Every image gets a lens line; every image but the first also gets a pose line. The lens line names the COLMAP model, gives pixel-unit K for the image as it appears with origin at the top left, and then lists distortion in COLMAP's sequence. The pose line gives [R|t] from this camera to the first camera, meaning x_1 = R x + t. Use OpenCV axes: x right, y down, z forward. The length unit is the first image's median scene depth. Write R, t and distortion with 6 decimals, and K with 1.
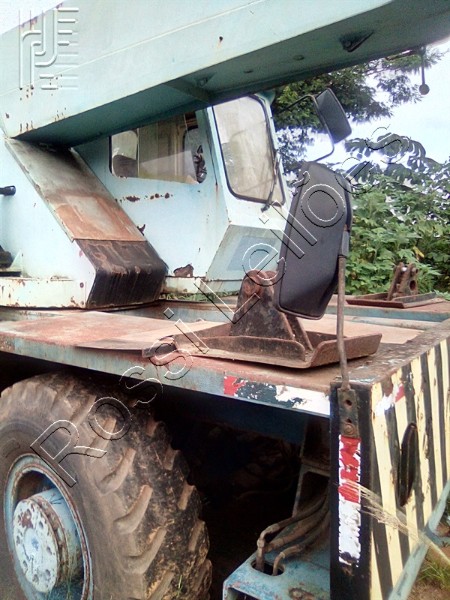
lens RADIAL K [[553.0, 0, 224.8], [0, 553.0, 300.2], [0, 0, 1]] dist [-0.079978, 0.002624]
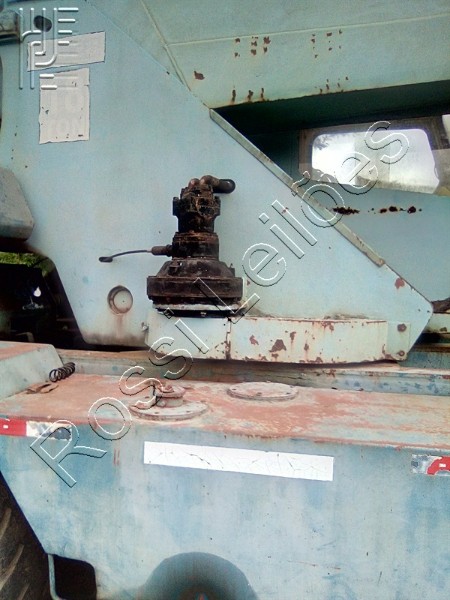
lens RADIAL K [[553.0, 0, 225.2], [0, 553.0, 299.5], [0, 0, 1]] dist [-0.079978, 0.002624]
pose [[0.925268, -0.005417, 0.379274, -0.728669], [0.022086, 0.998971, -0.039614, -0.040609], [-0.378670, 0.045030, 0.924436, 0.429343]]
